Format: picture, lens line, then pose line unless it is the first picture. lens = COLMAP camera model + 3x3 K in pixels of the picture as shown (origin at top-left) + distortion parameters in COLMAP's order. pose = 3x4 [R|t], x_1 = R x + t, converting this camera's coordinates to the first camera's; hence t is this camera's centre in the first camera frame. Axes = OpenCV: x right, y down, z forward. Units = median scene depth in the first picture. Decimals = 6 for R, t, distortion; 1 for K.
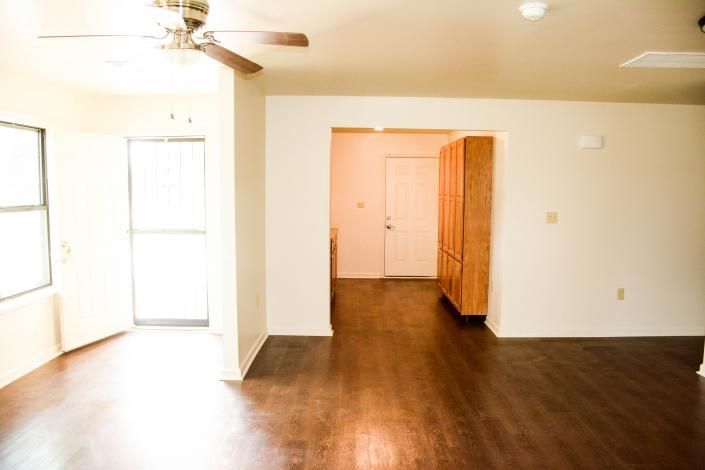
lens RADIAL K [[543.4, 0, 352.5], [0, 543.4, 235.0], [0, 0, 1]] dist [-0.149069, 0.096892]
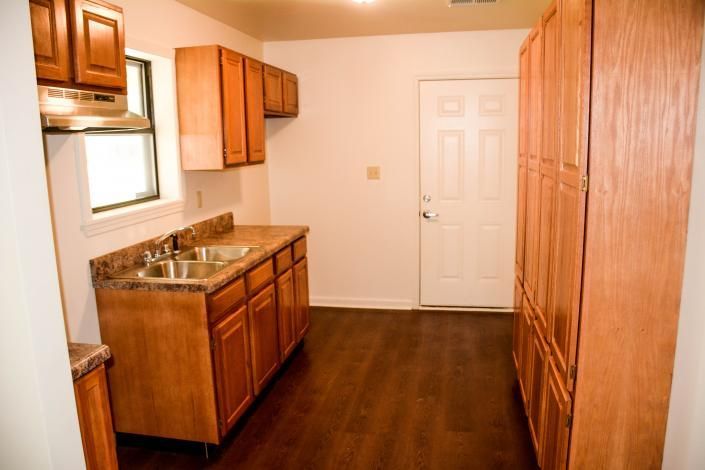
lens RADIAL K [[543.4, 0, 352.5], [0, 543.4, 235.0], [0, 0, 1]] dist [-0.149069, 0.096892]
pose [[0.983201, 0.002488, -0.182509, 0.107990], [0.013316, 0.996265, 0.085316, -0.048635], [0.182040, -0.086313, 0.979496, 0.552923]]
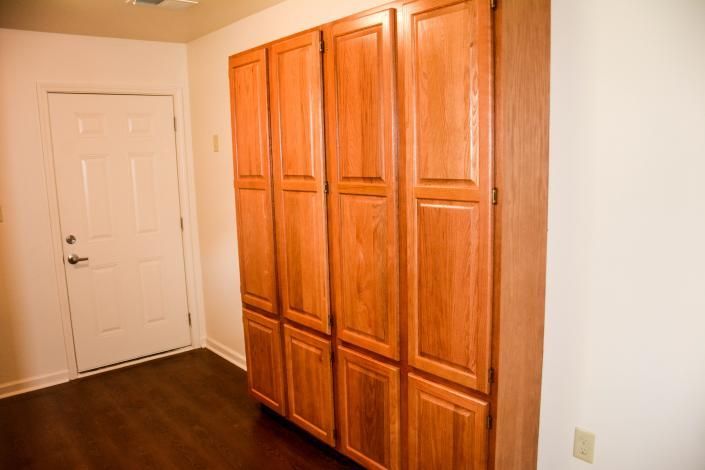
lens RADIAL K [[534.6, 0, 353.3], [0, 534.6, 238.8], [0, 0, 1]] dist [0.002152, -0.175189]
pose [[0.758962, -0.129039, 0.638220, -0.032750], [0.090282, 0.991554, 0.093116, -0.058521], [-0.644845, -0.013052, 0.764202, 0.642819]]
